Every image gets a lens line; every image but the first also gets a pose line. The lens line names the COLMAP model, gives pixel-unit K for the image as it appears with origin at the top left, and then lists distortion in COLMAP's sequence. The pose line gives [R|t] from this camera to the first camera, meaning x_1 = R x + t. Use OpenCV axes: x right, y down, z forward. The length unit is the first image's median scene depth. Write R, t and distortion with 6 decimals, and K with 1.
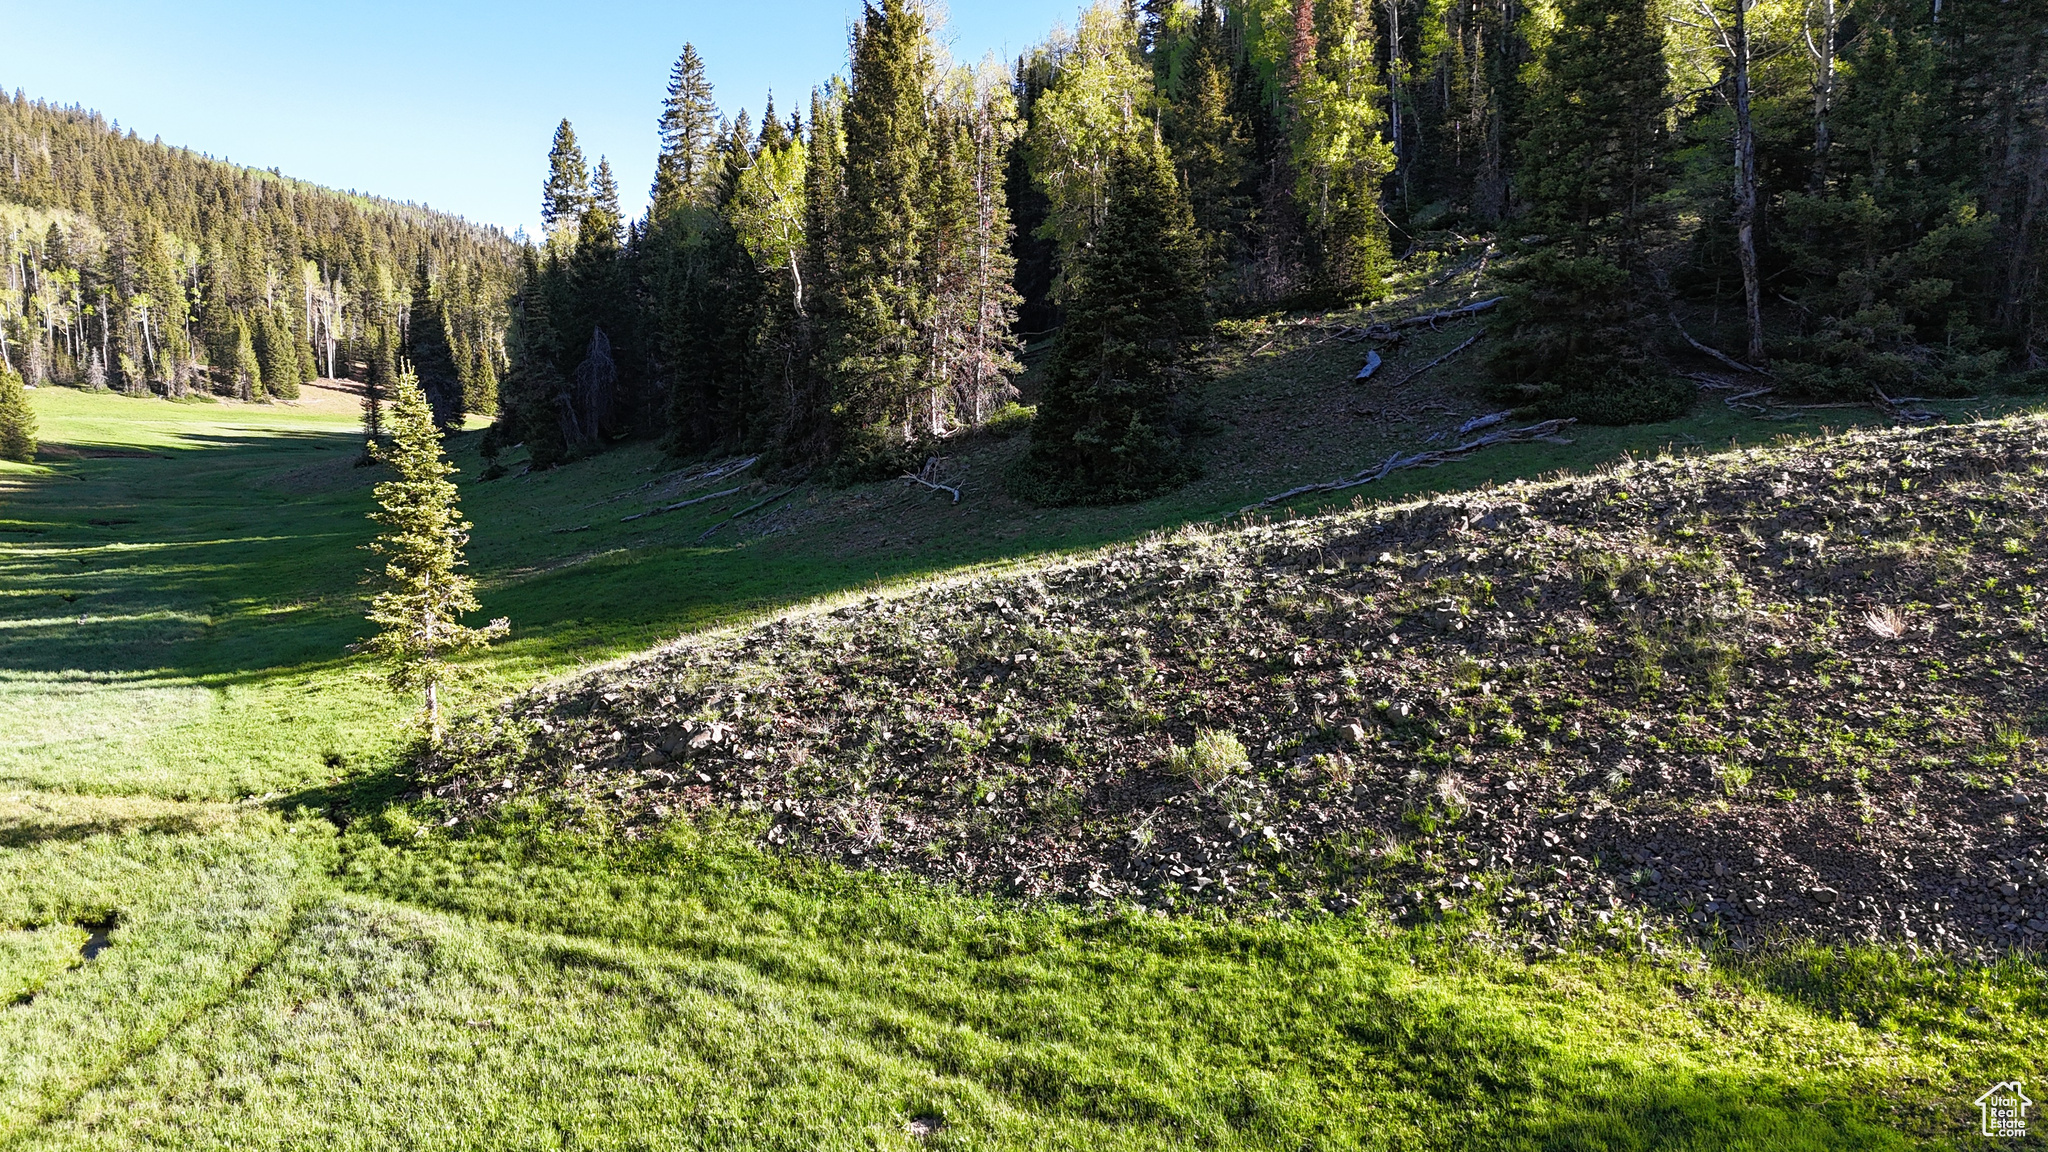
lens RADIAL K [[1457.1, 0, 1024.0], [0, 1457.1, 576.0], [0, 0, 1]] dist [0.102622, -0.117339]
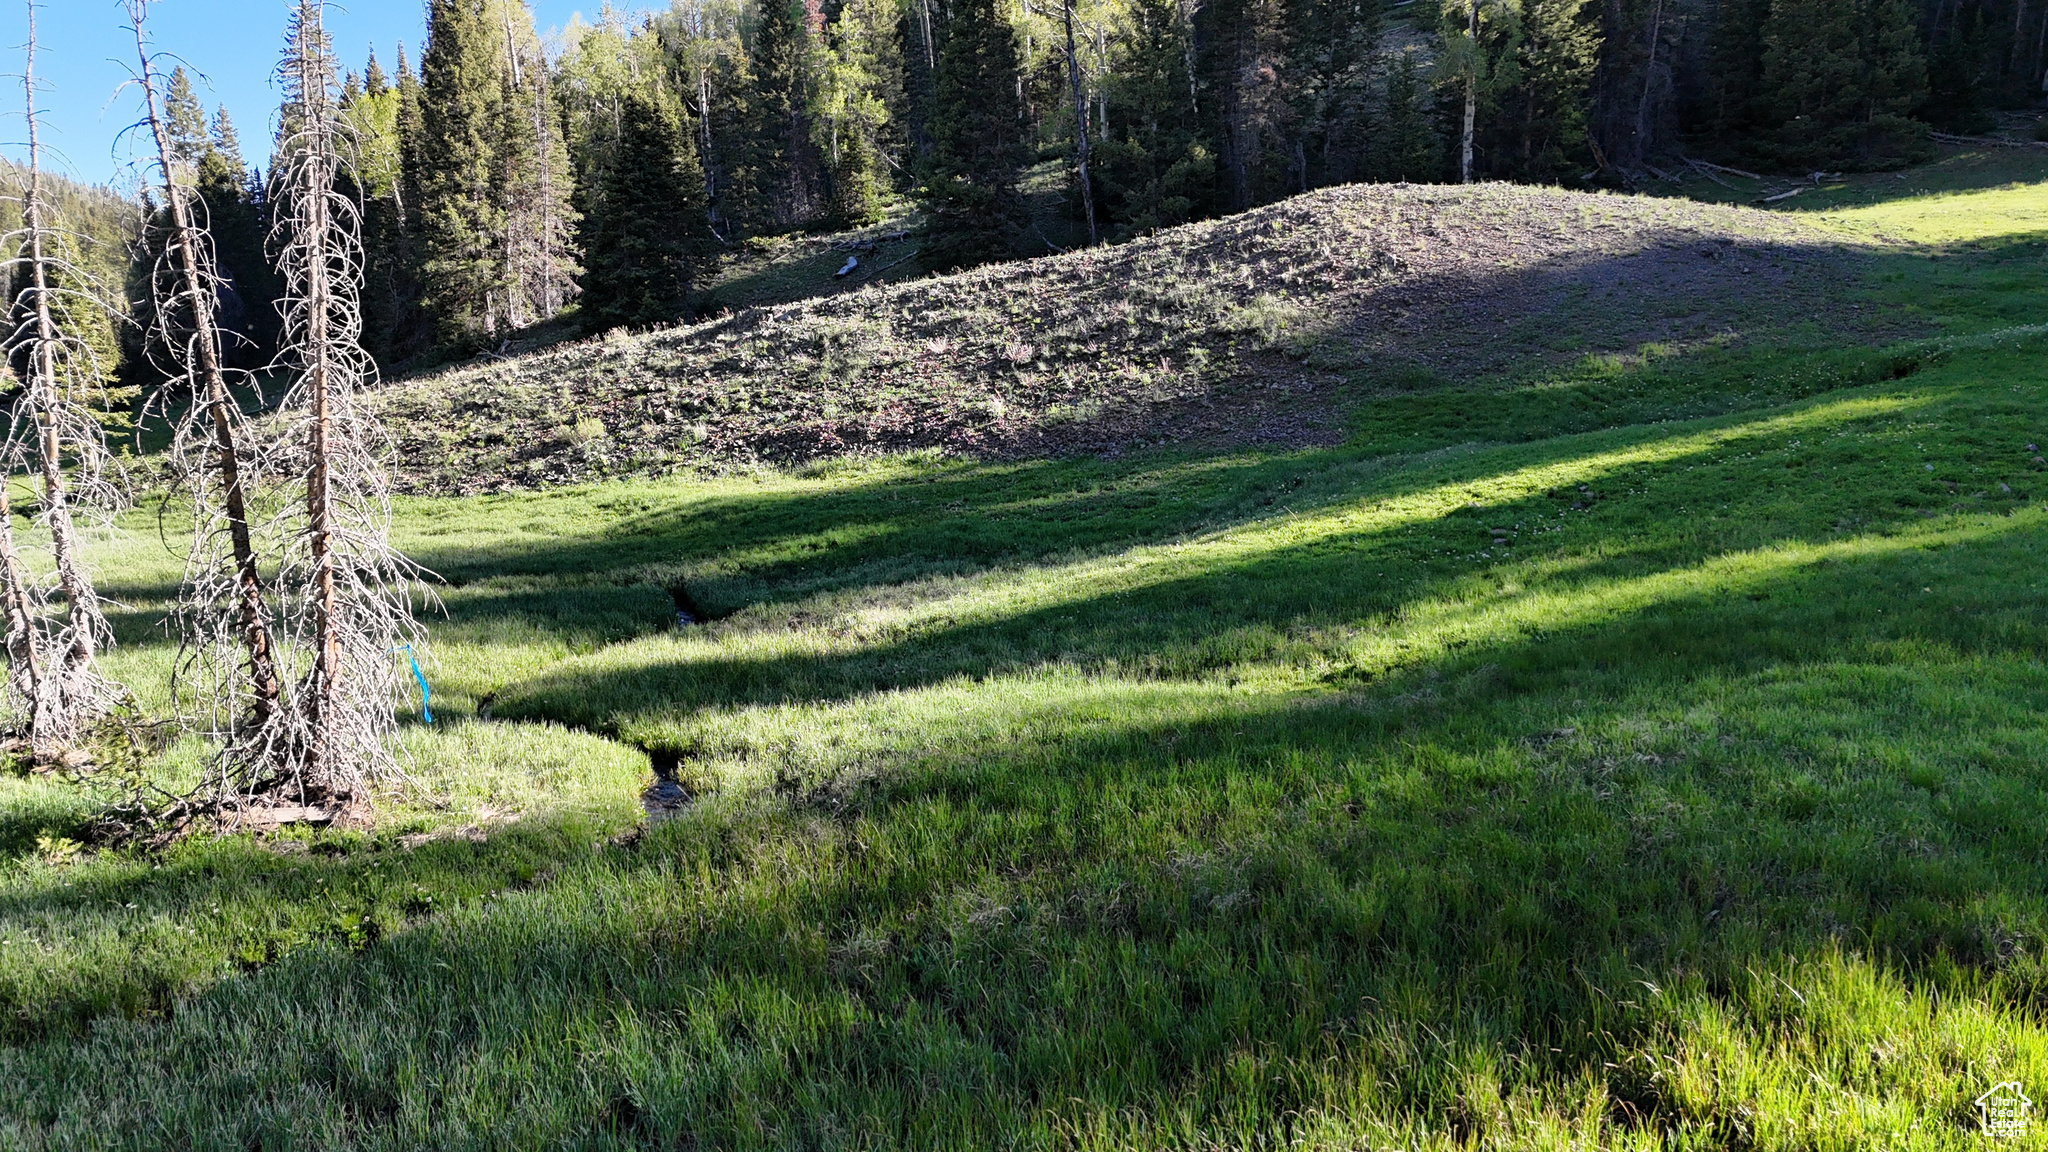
lens RADIAL K [[1457.1, 0, 1024.0], [0, 1457.1, 576.0], [0, 0, 1]] dist [0.102622, -0.117339]
pose [[0.979681, -0.047478, 0.194863, 0.114442], [0.043462, 0.998746, 0.024835, 0.108357], [-0.195797, -0.015862, 0.980516, -0.333864]]
